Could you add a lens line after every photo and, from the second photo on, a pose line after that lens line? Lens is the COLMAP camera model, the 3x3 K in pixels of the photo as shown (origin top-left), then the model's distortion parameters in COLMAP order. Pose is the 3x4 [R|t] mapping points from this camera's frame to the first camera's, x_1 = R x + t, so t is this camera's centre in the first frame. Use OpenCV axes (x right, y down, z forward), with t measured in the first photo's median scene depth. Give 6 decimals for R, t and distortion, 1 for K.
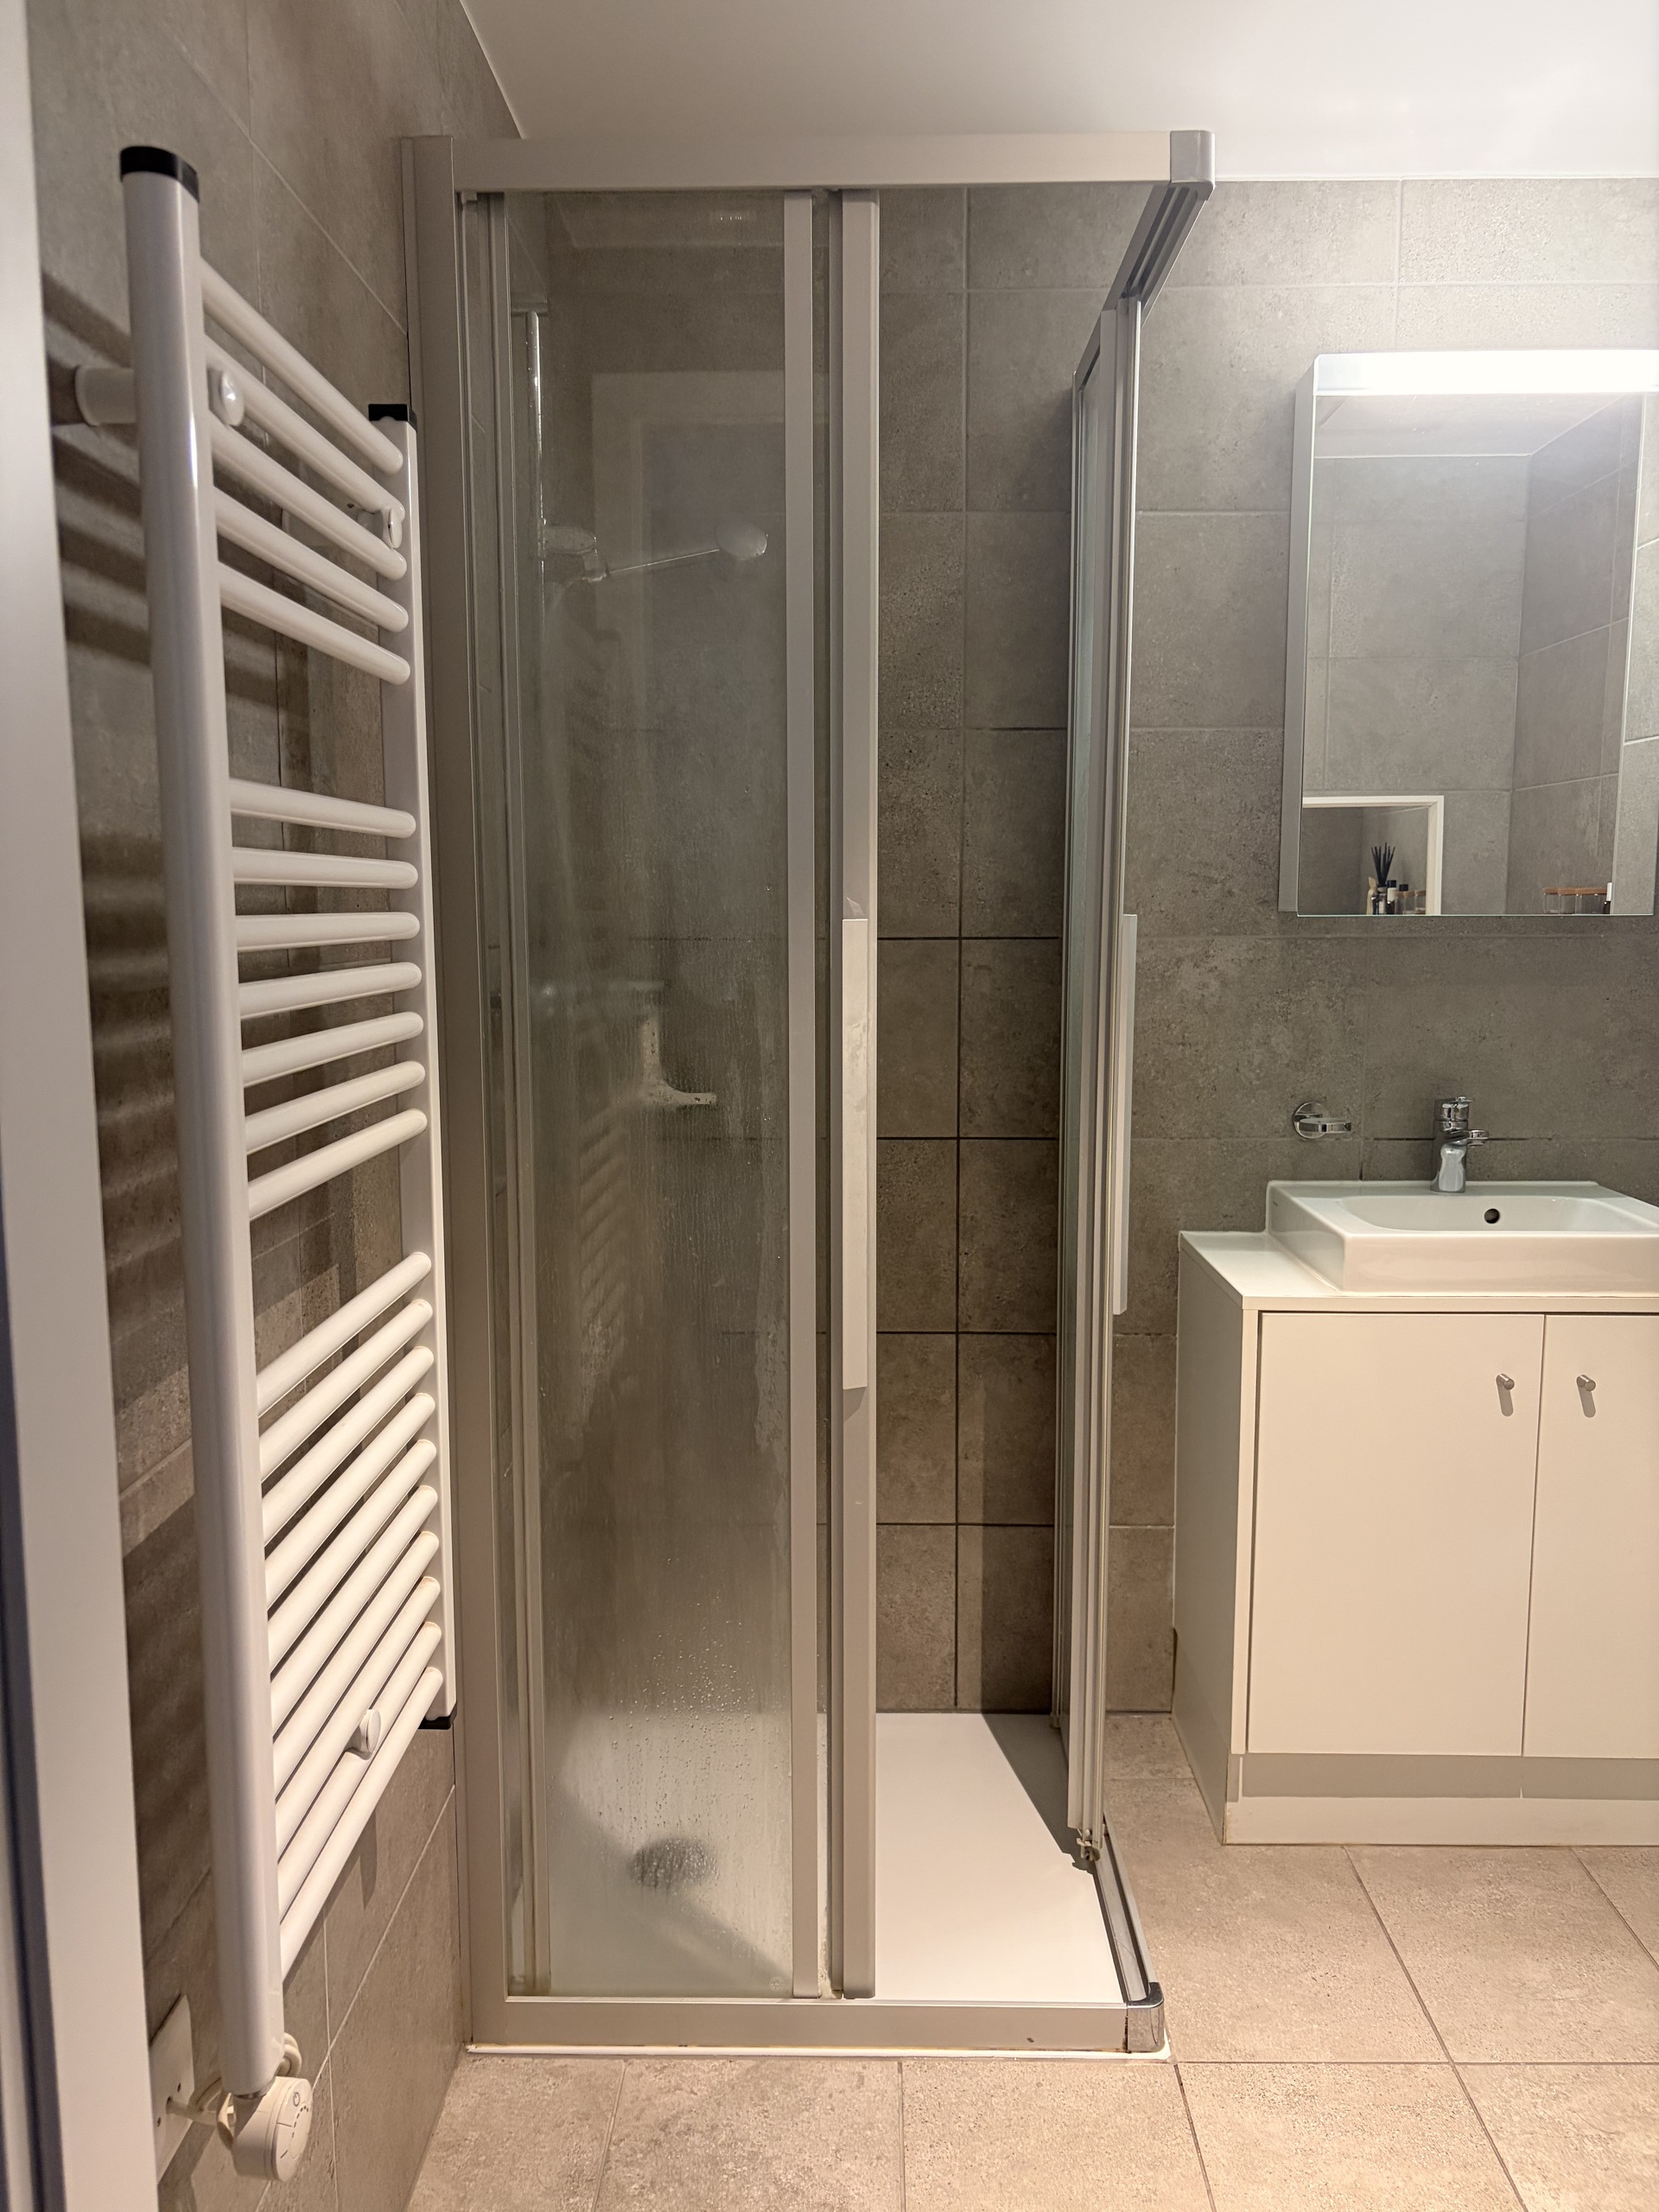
lens RADIAL K [[1686.3, 0, 829.7], [0, 1686.3, 1109.2], [0, 0, 1]] dist [0.019981, -0.009048]
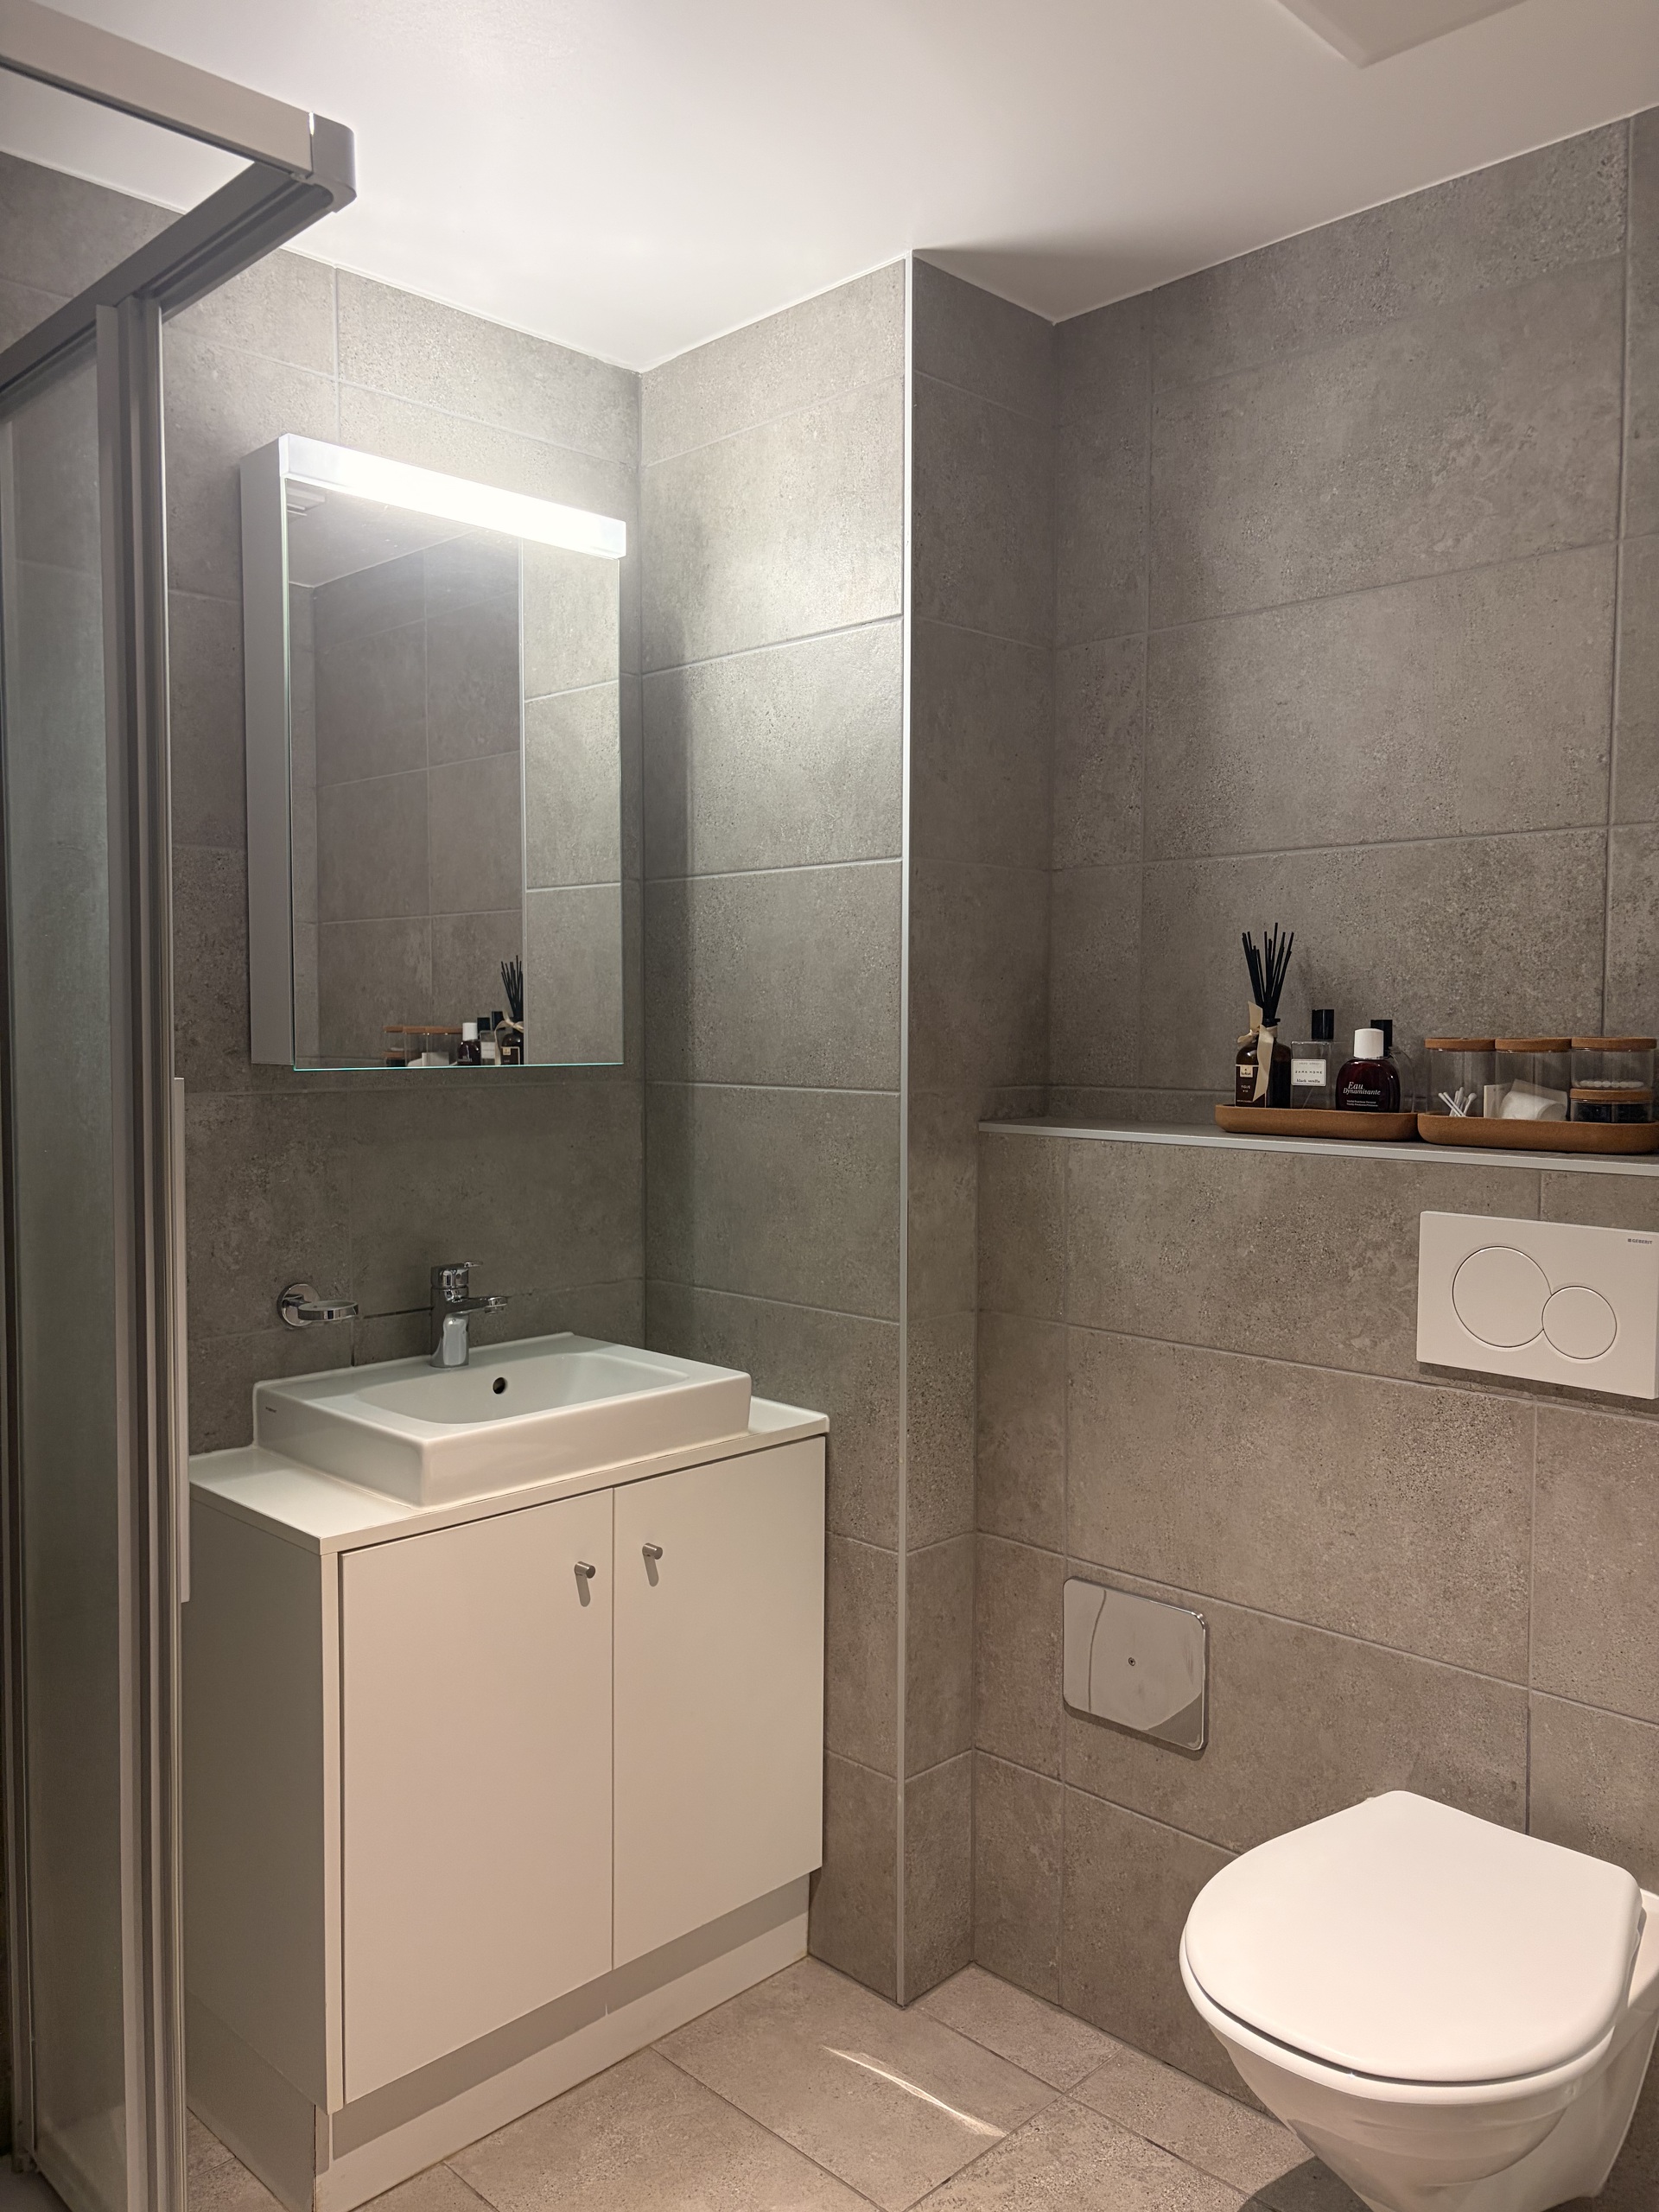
lens RADIAL K [[1686.3, 0, 827.8], [0, 1686.3, 1103.6], [0, 0, 1]] dist [0.019981, -0.009048]
pose [[0.698515, -0.032493, 0.714858, -0.141182], [0.083620, 0.995831, -0.036444, -0.042463], [-0.710693, 0.085233, 0.698320, 0.205812]]
